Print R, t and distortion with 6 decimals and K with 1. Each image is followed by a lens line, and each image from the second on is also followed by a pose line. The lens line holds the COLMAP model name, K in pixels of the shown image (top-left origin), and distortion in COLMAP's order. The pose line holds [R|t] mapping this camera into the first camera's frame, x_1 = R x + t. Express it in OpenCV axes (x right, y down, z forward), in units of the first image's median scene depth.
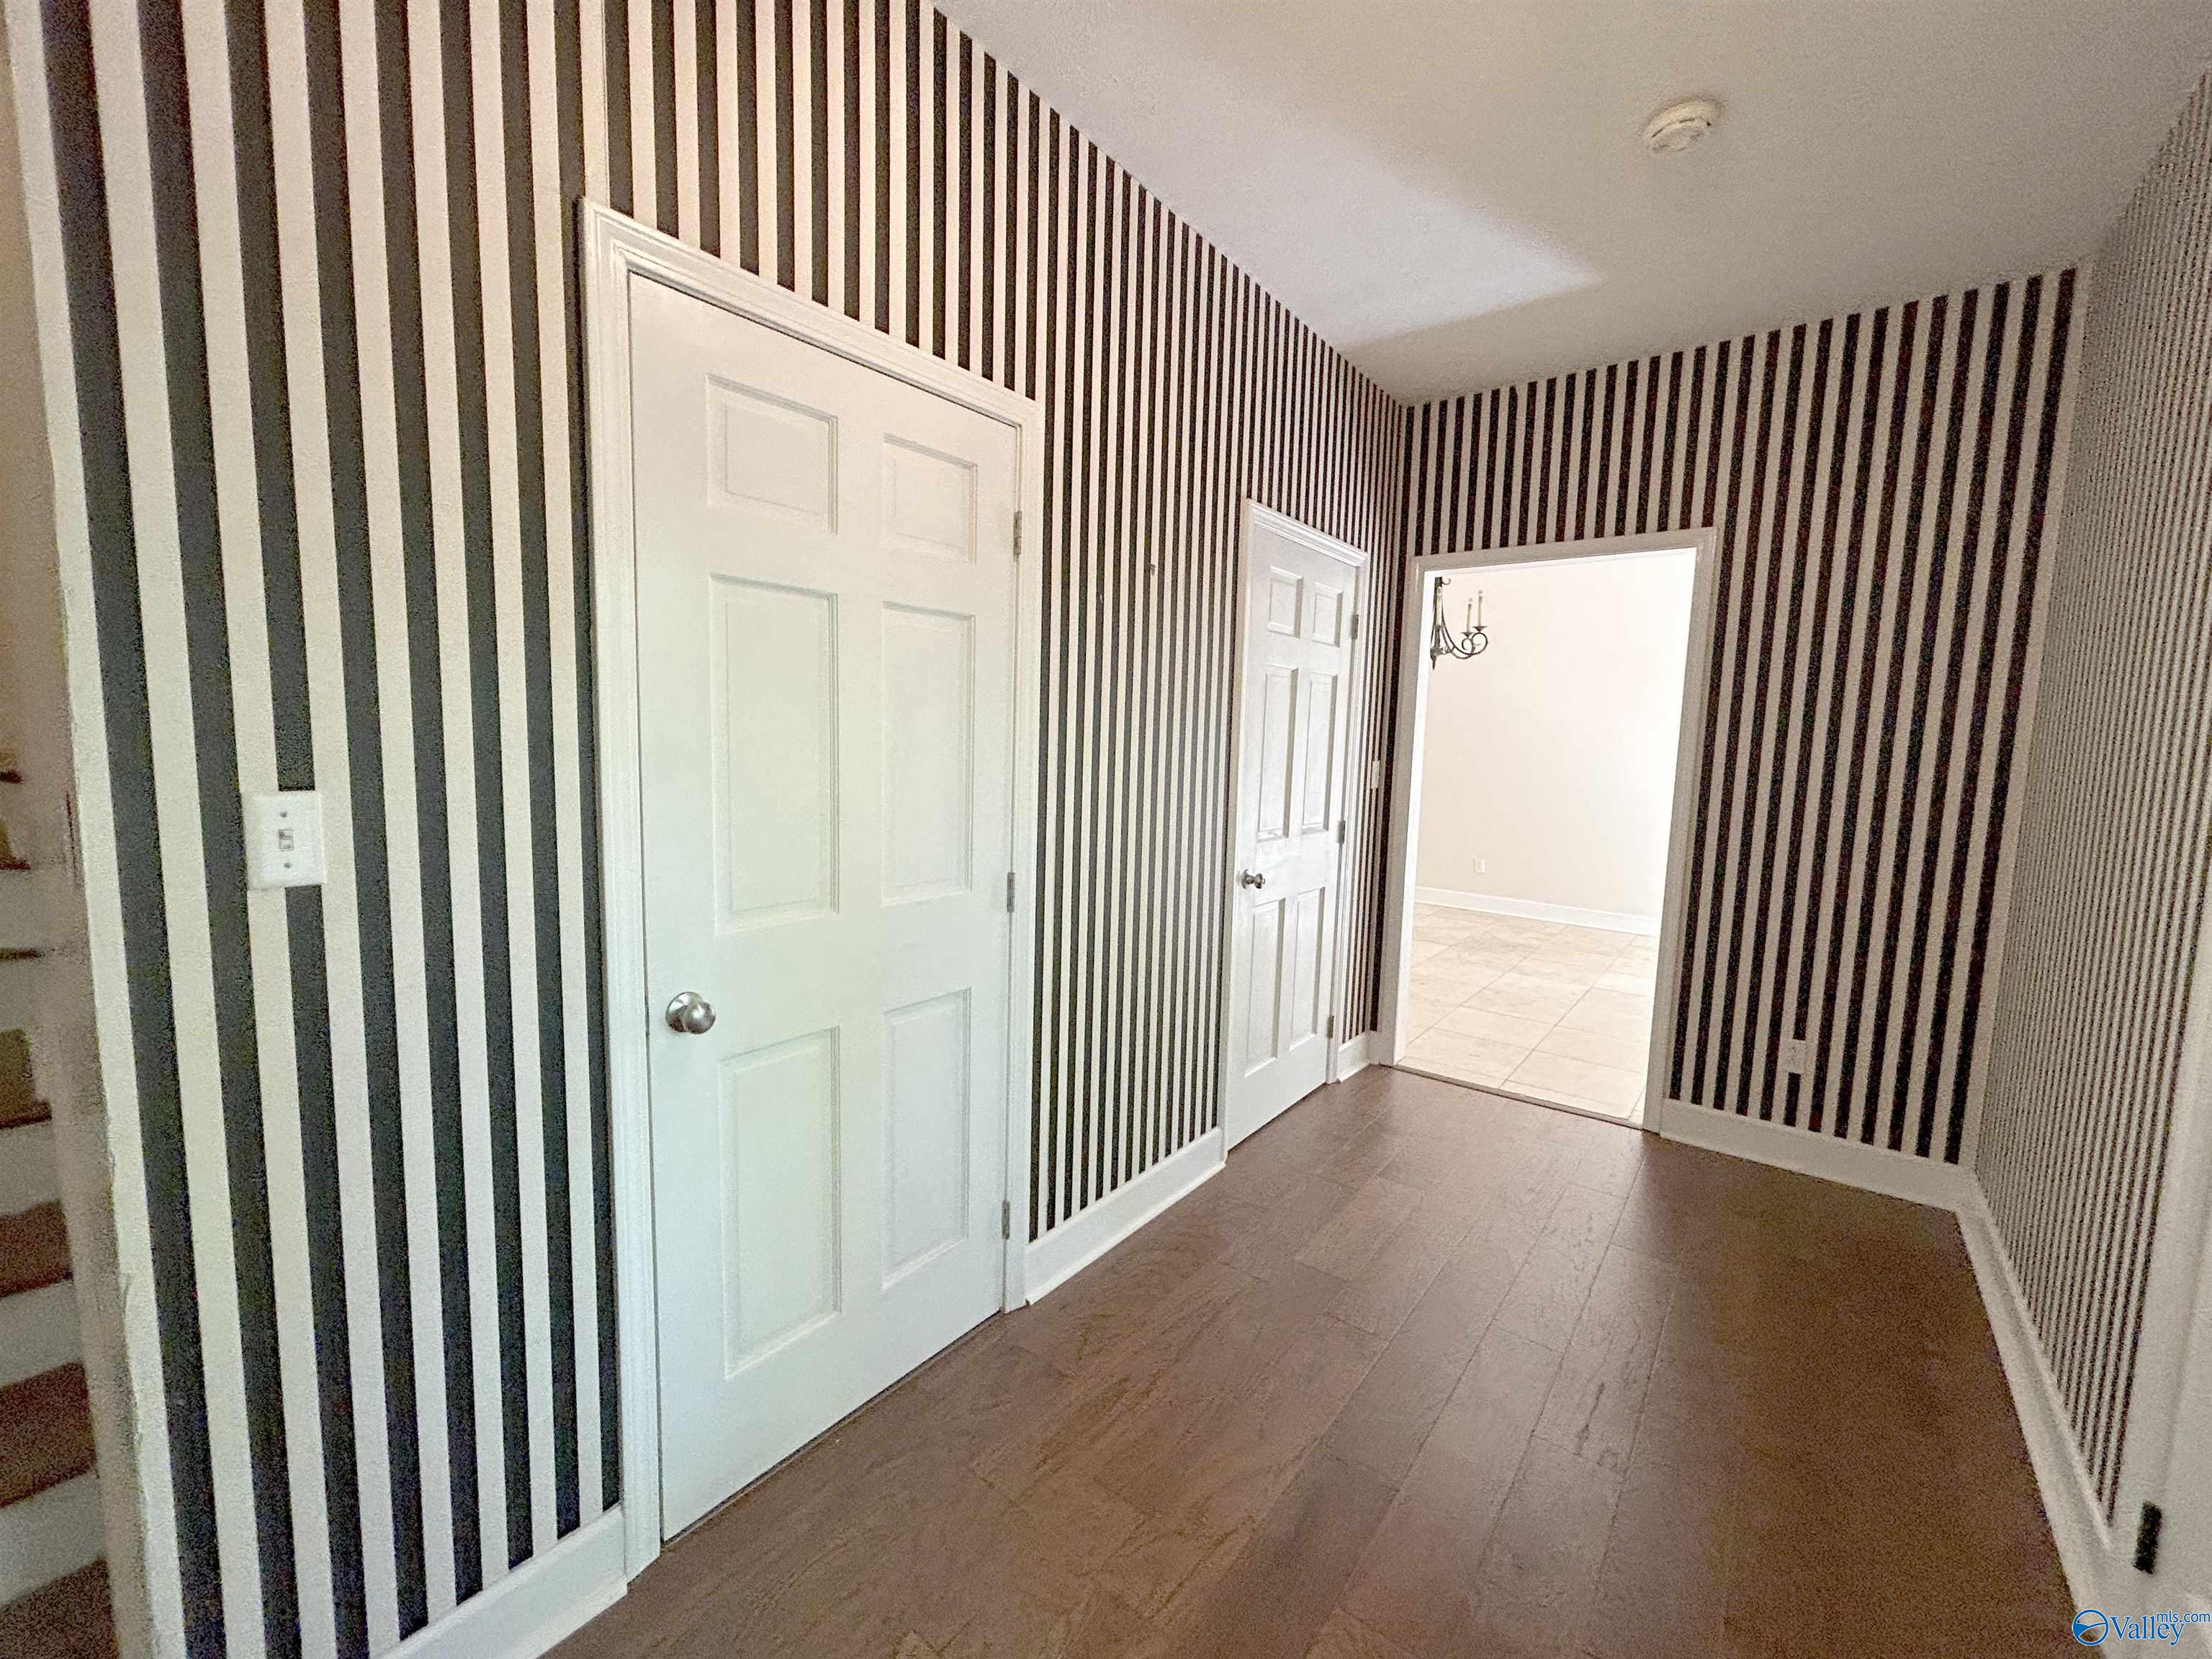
lens RADIAL K [[887.8, 0, 1111.3], [0, 887.8, 822.1], [0, 0, 1]] dist [-0.003097, -0.000033]
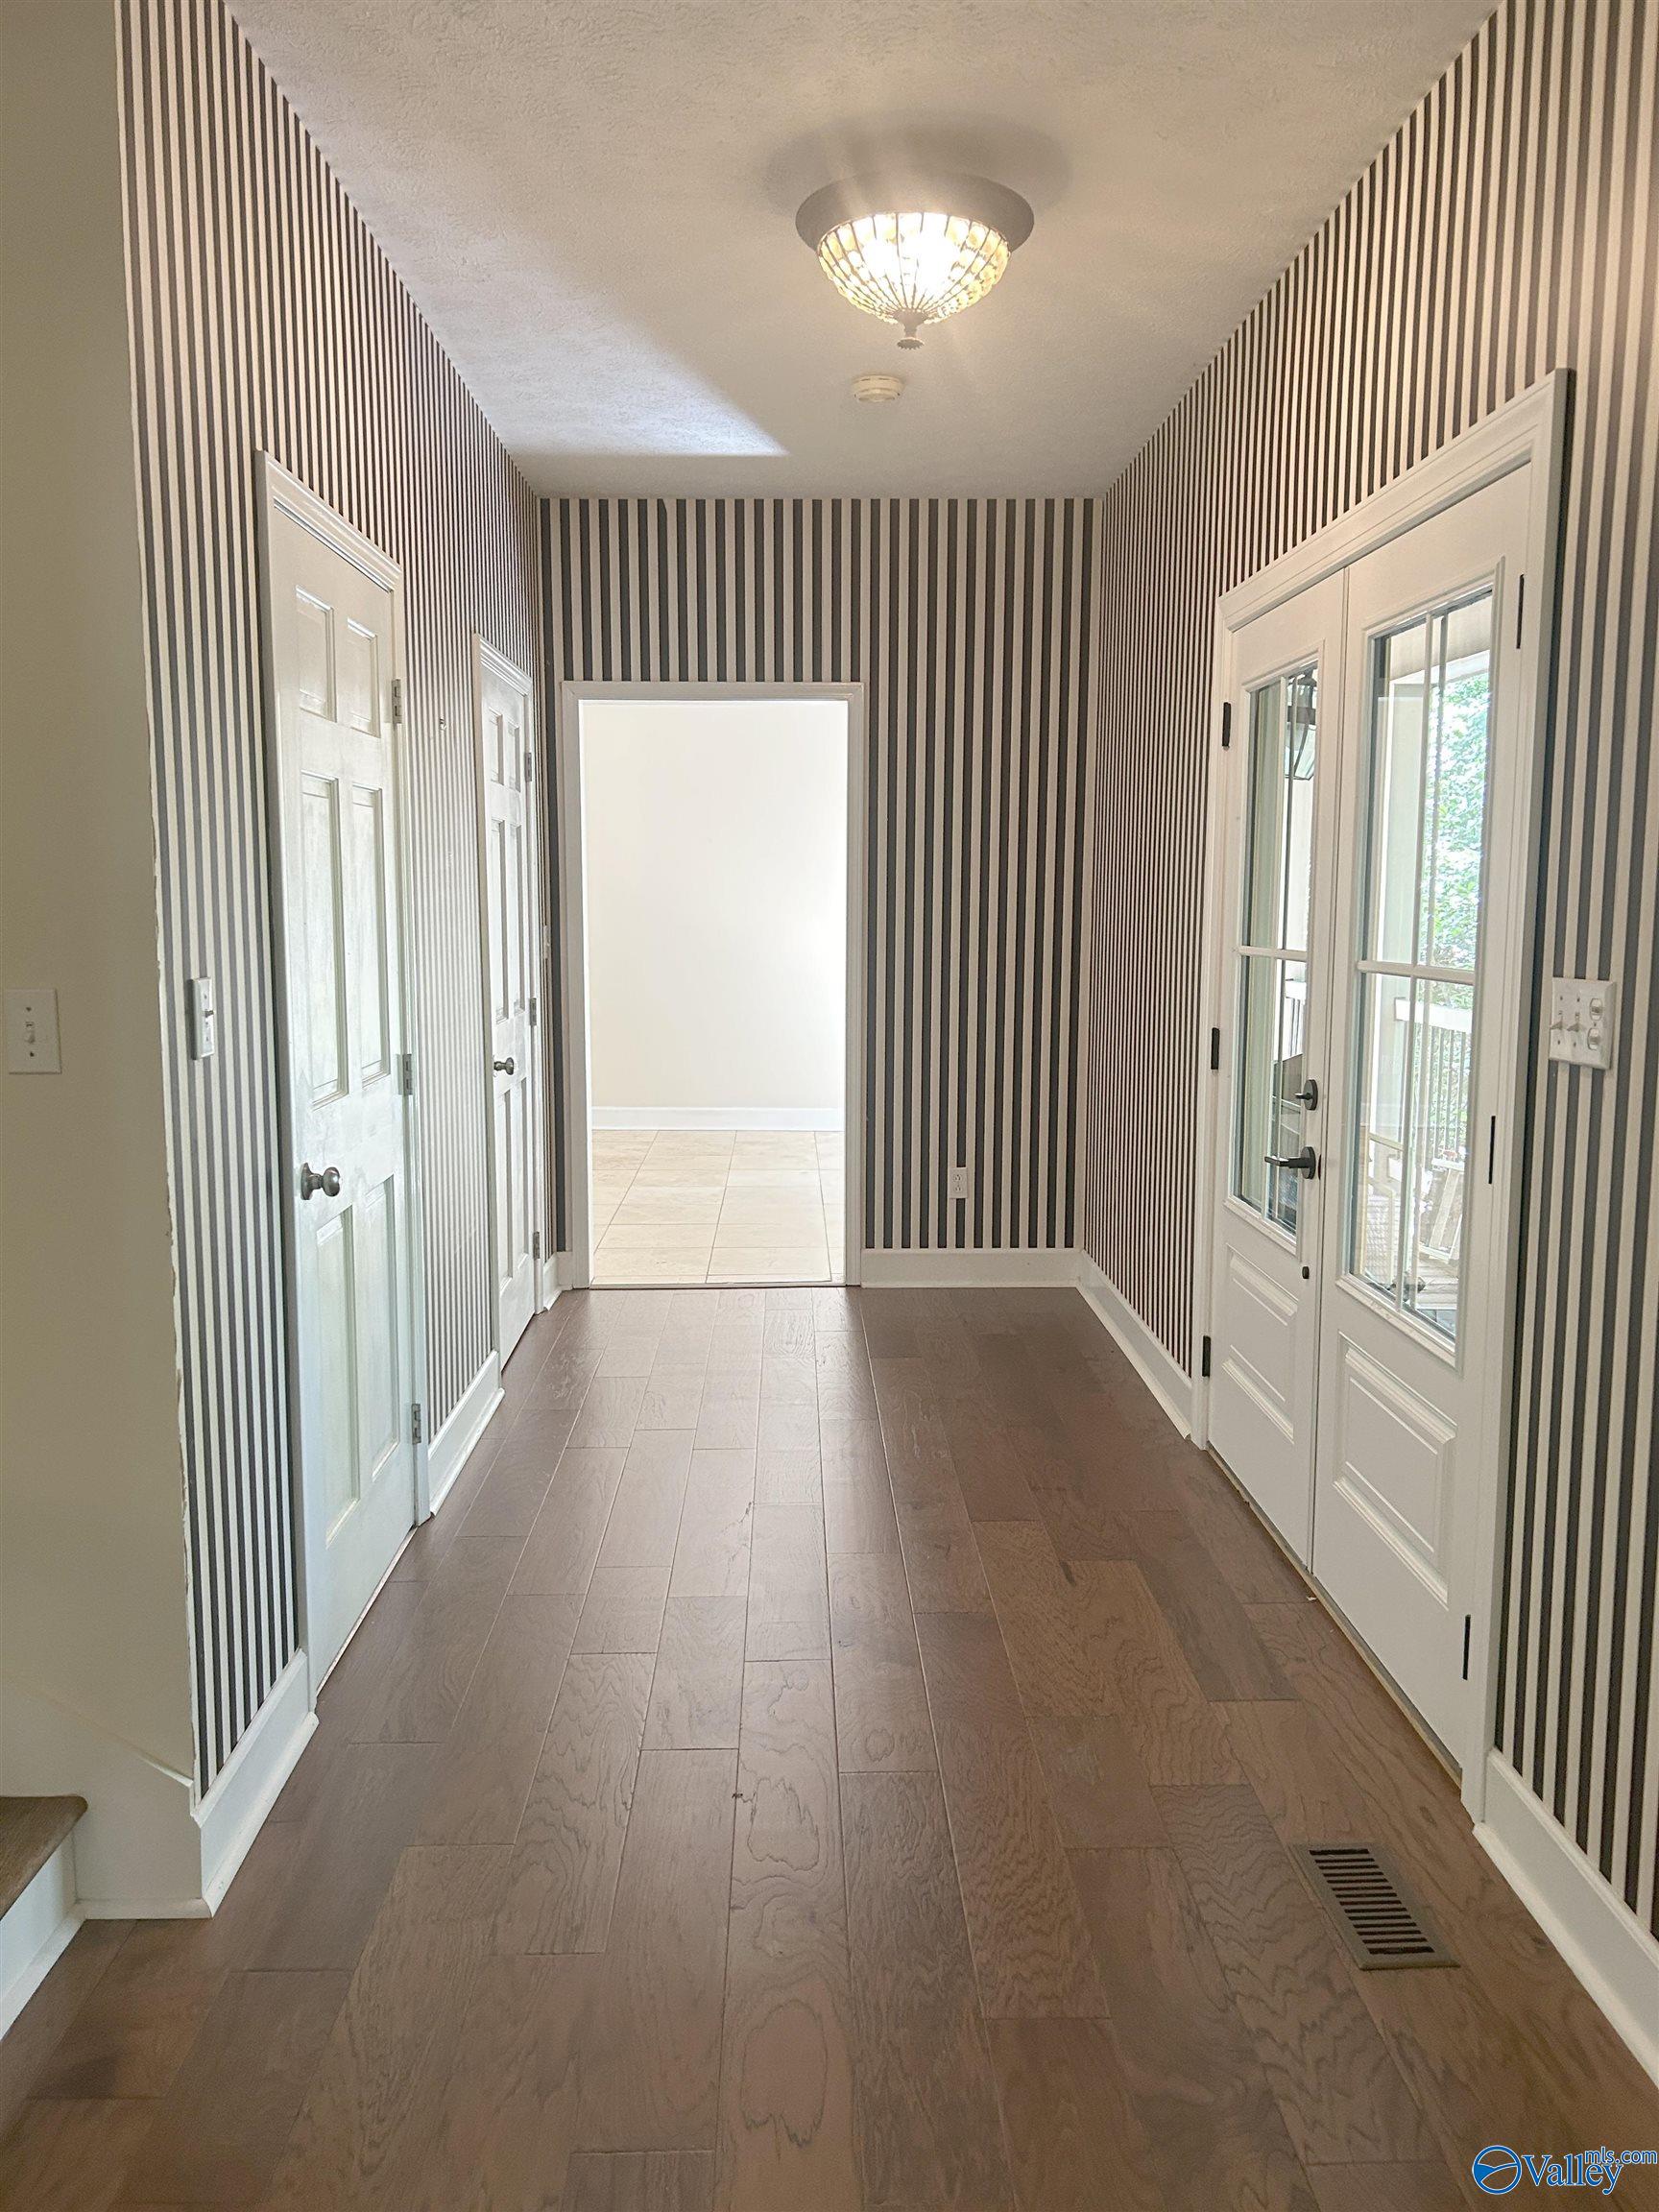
lens RADIAL K [[1654.0, 0, 829.5], [0, 1654.0, 1106.0], [0, 0, 1]] dist [0.093773, 0.000645]
pose [[0.767422, -0.107338, 0.632094, -0.571873], [0.083779, 0.994221, 0.067117, 0.019627], [-0.635645, 0.001449, 0.771980, -0.428778]]
